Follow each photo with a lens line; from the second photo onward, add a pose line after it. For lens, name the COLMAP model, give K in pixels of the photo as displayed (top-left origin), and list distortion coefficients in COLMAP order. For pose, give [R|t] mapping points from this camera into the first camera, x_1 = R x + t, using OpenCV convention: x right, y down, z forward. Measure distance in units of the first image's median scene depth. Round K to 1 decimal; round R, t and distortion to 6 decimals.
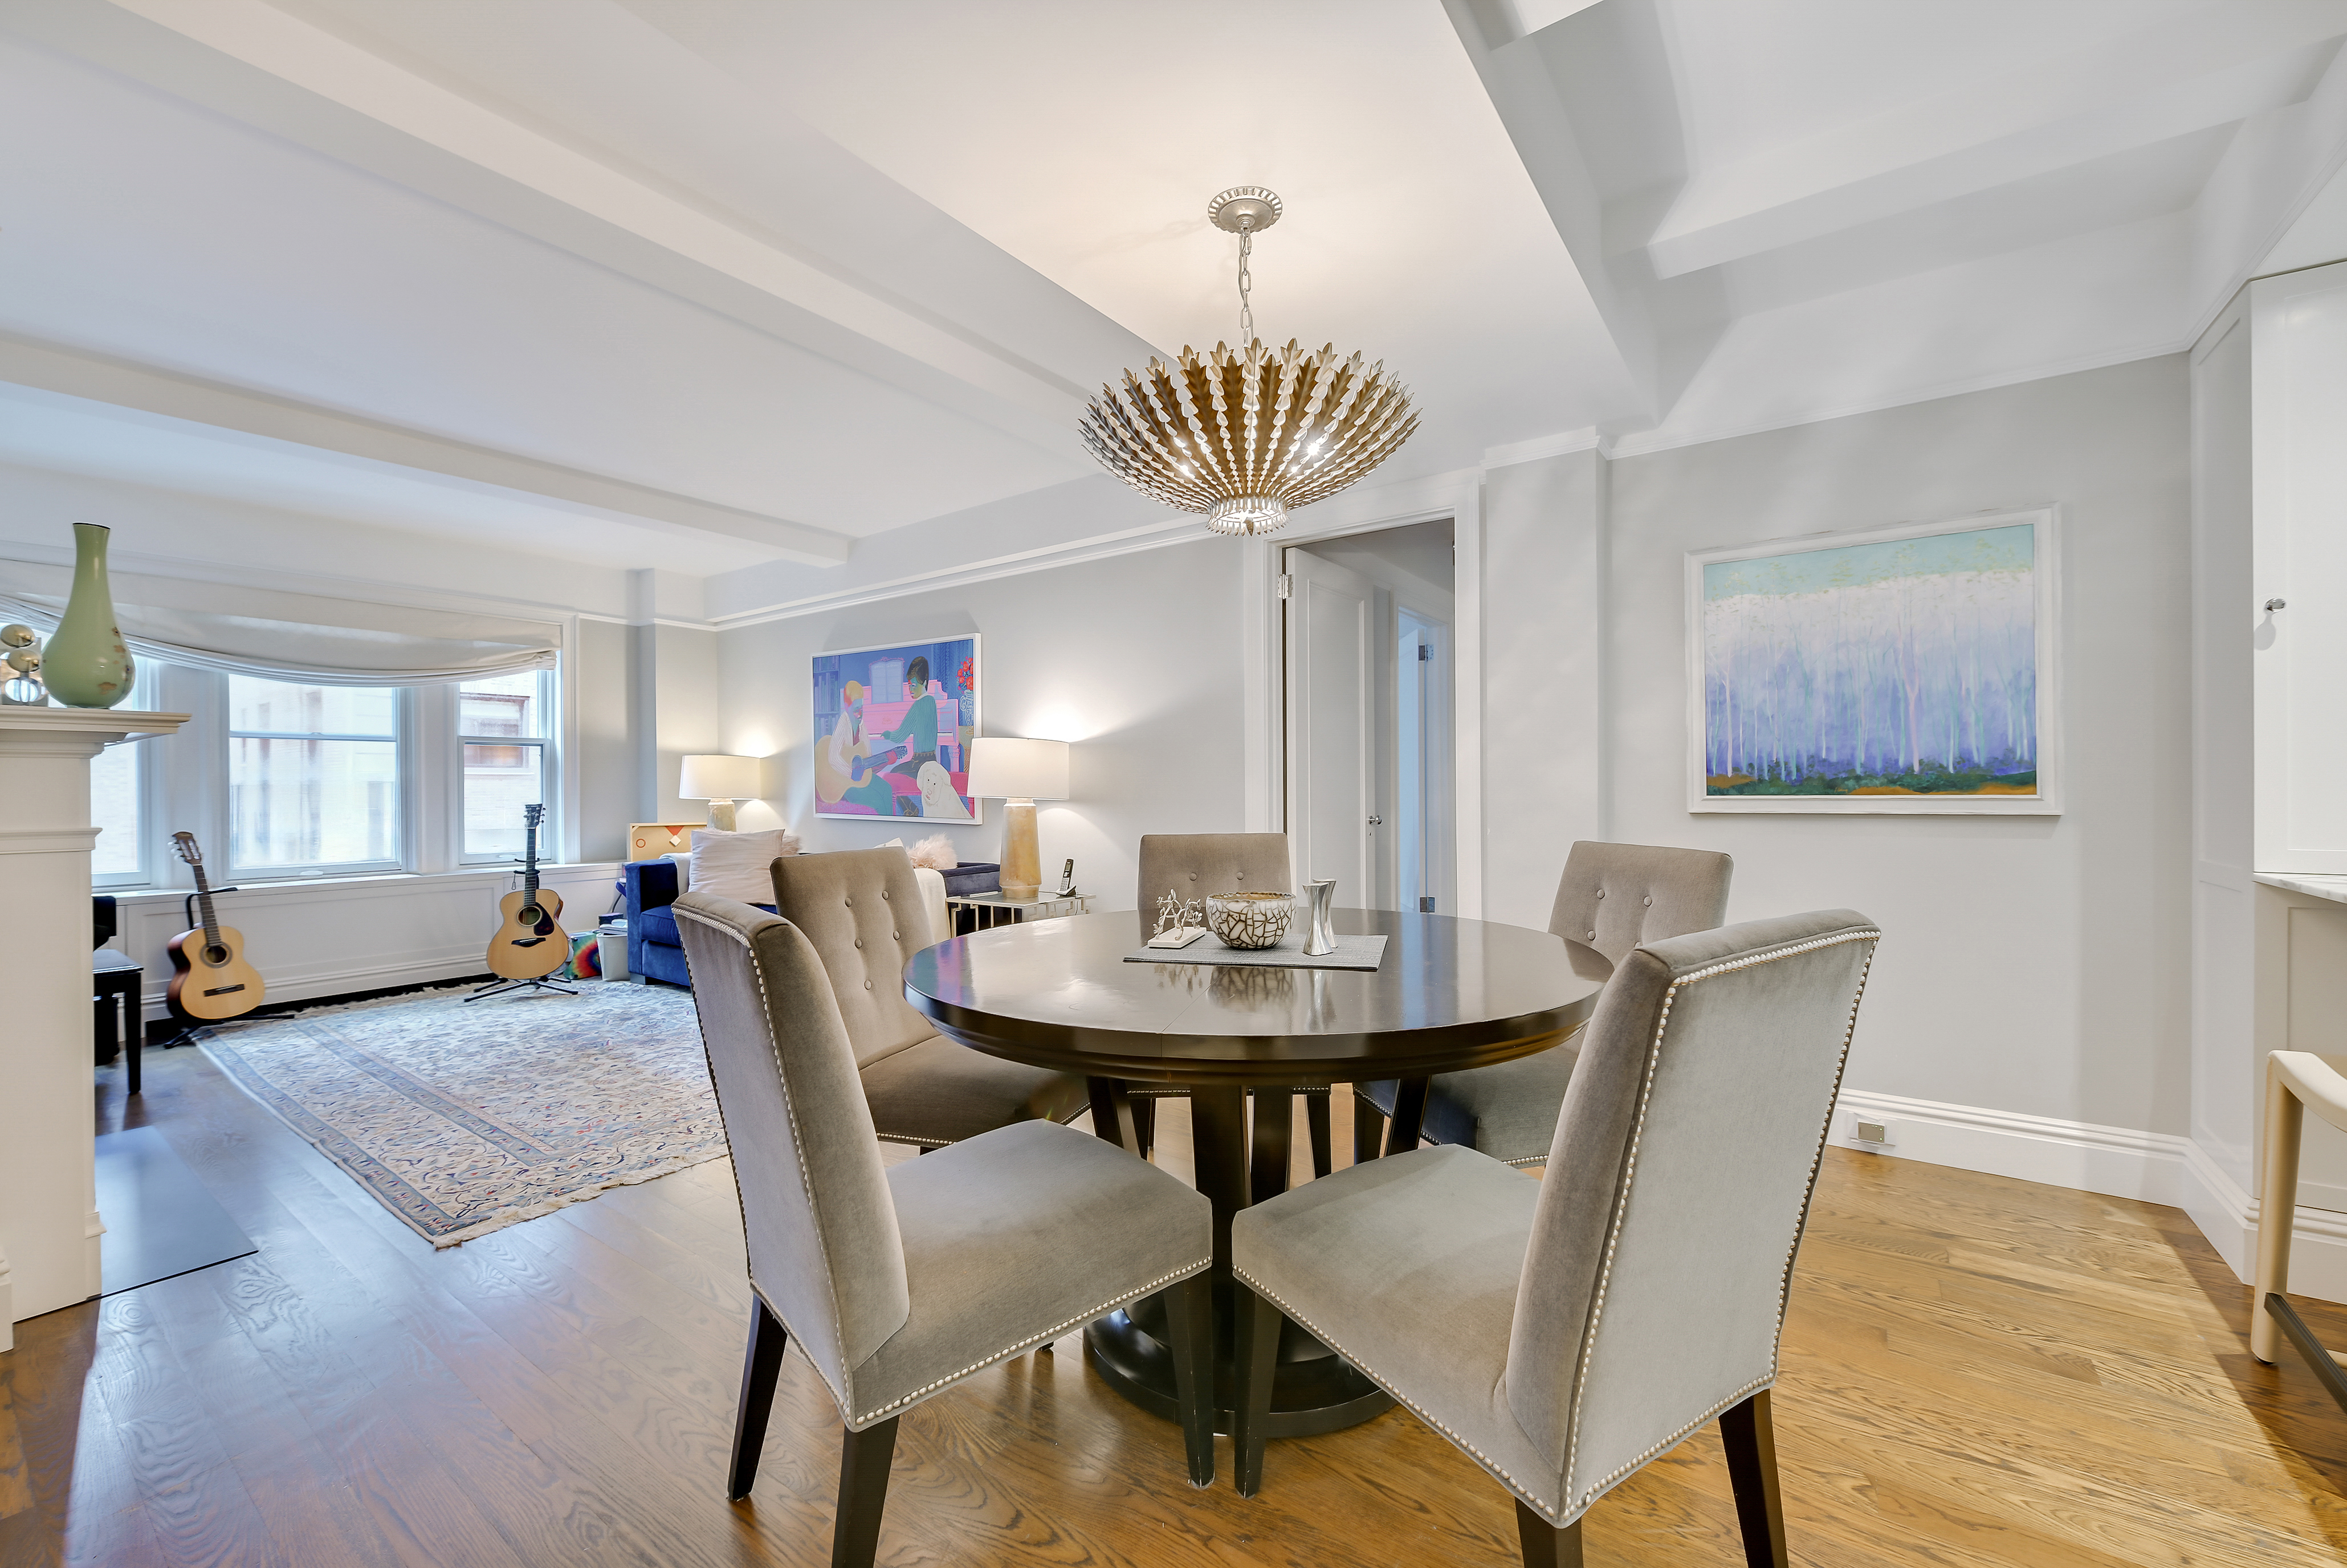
lens RADIAL K [[918.6, 0, 1174.0], [0, 918.6, 775.7], [0, 0, 1]] dist [0.000395, 0.000119]
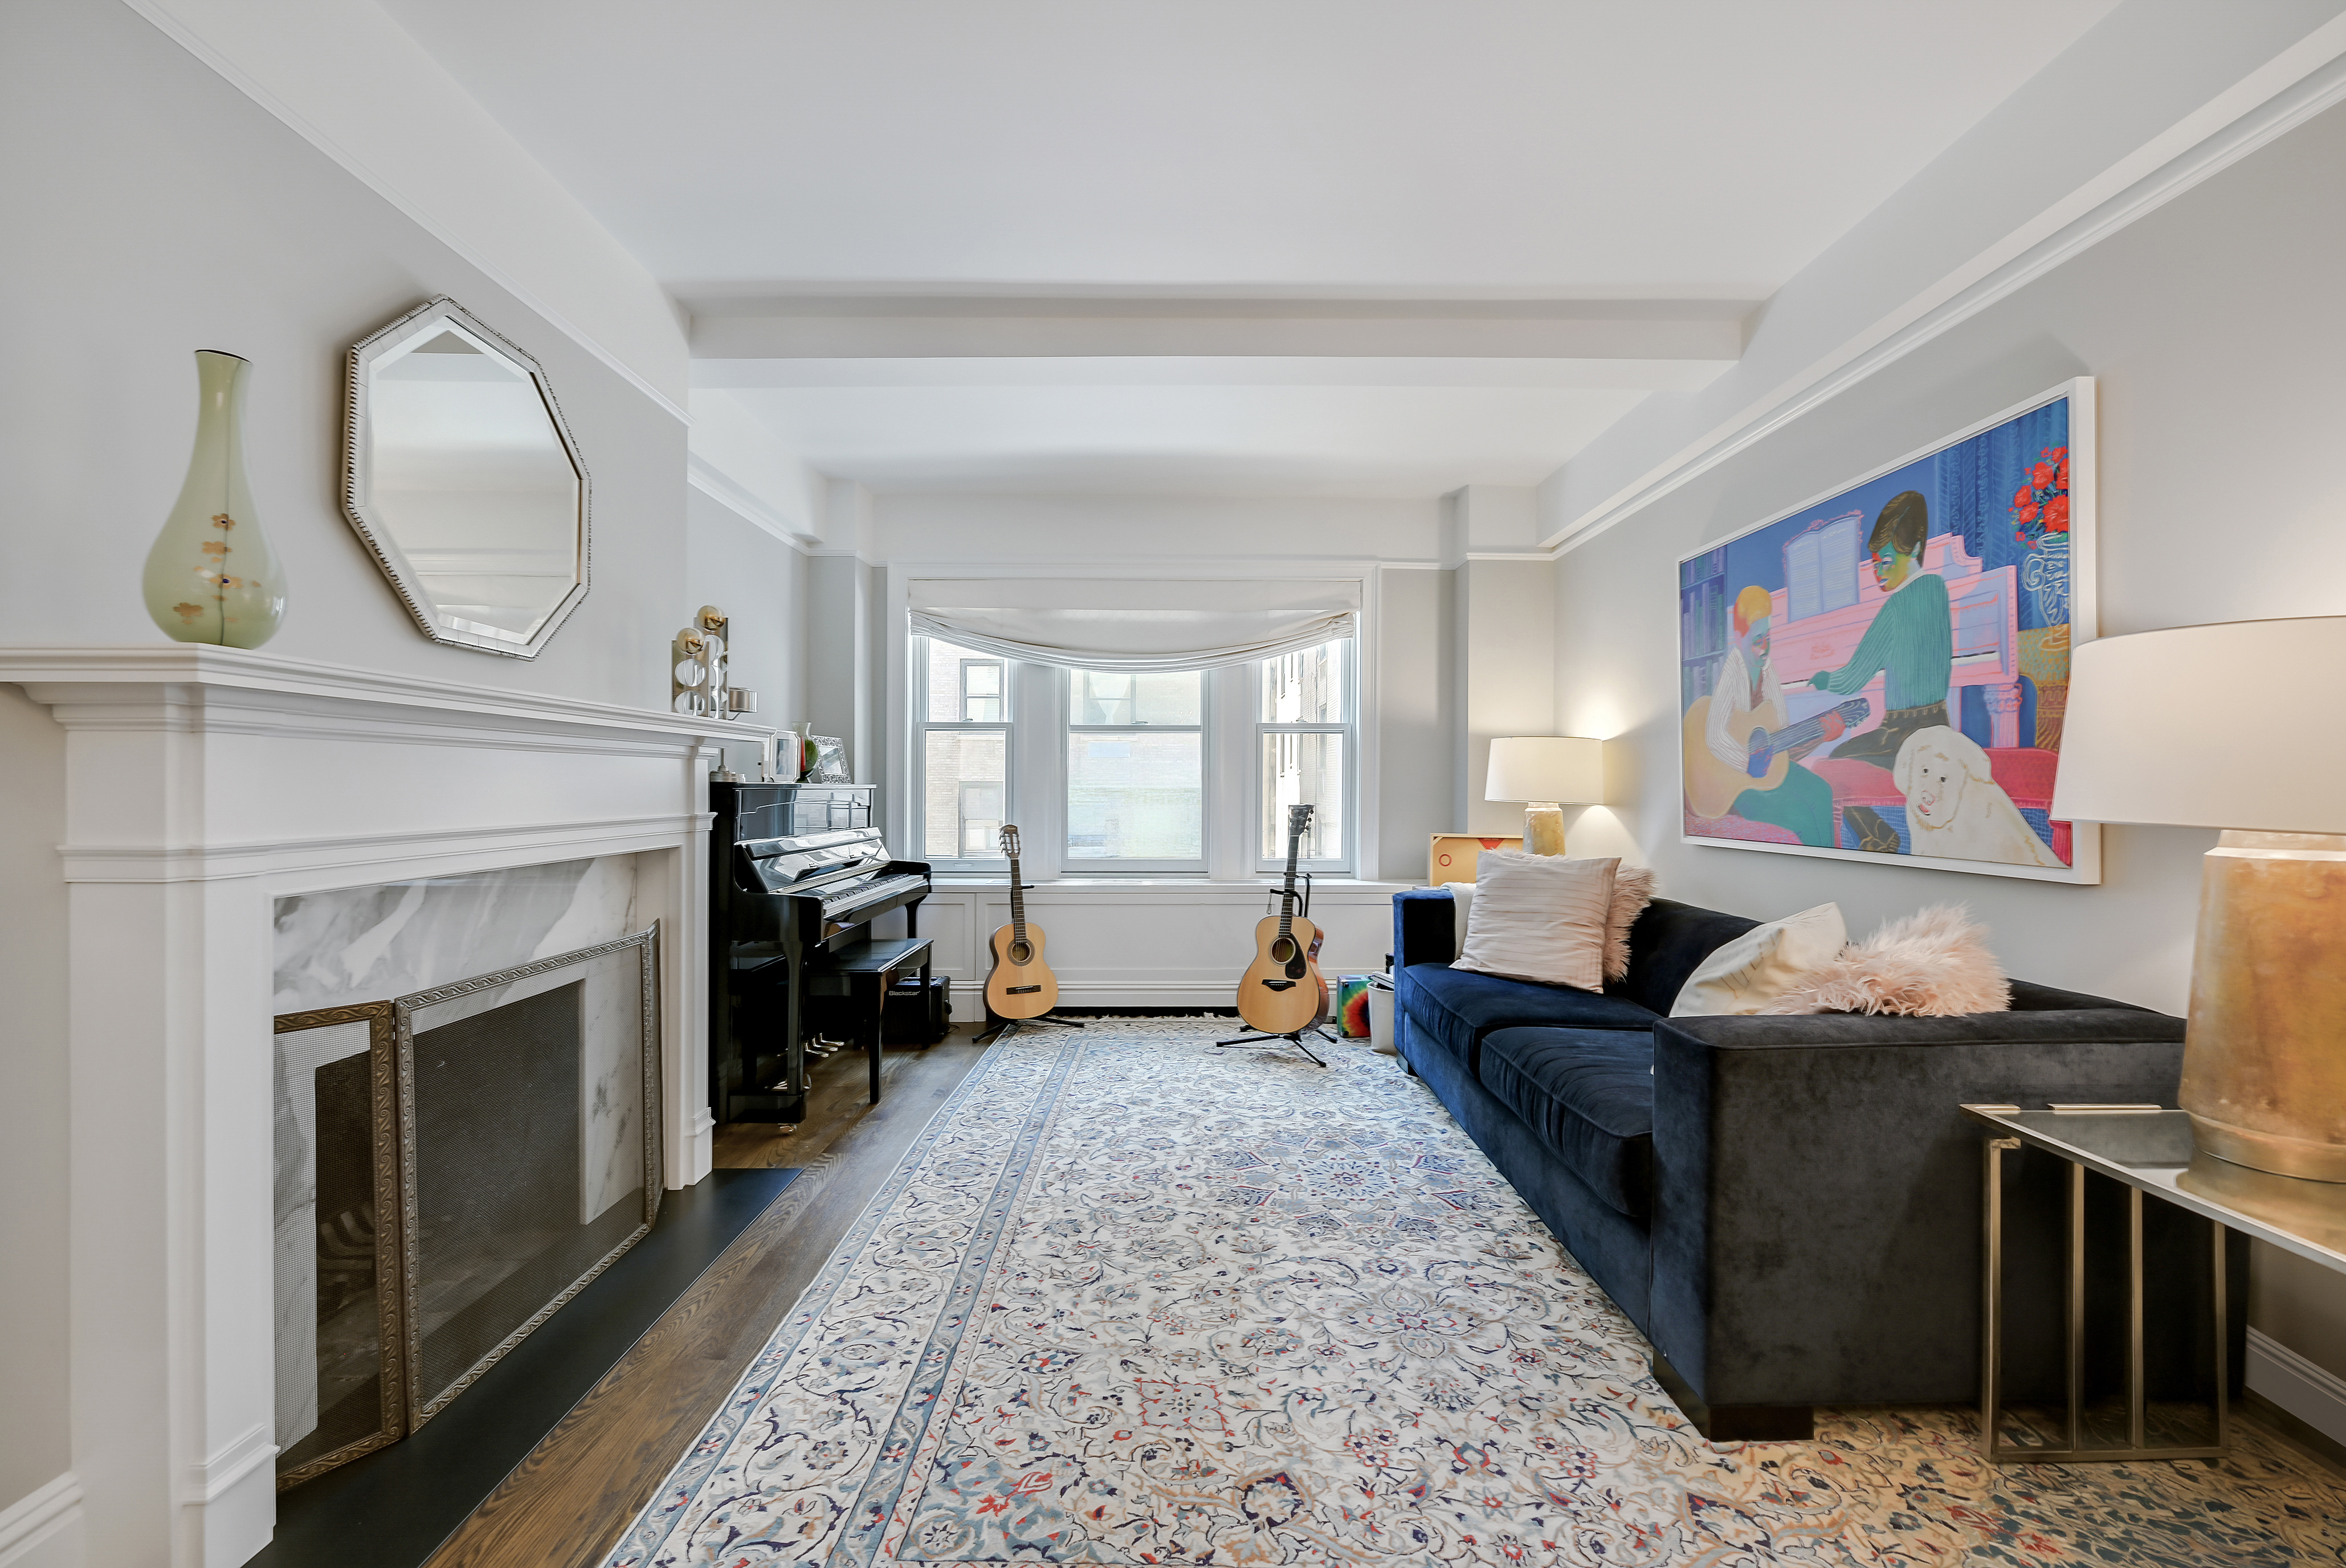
lens RADIAL K [[939.7, 0, 1175.7], [0, 939.7, 779.7], [0, 0, 1]] dist [0.018252, 0.000014]
pose [[0.581466, 0.004094, -0.813560, -0.110063], [0.000312, 0.999986, 0.005255, 0.005601], [0.813570, -0.003310, 0.581457, 0.459615]]
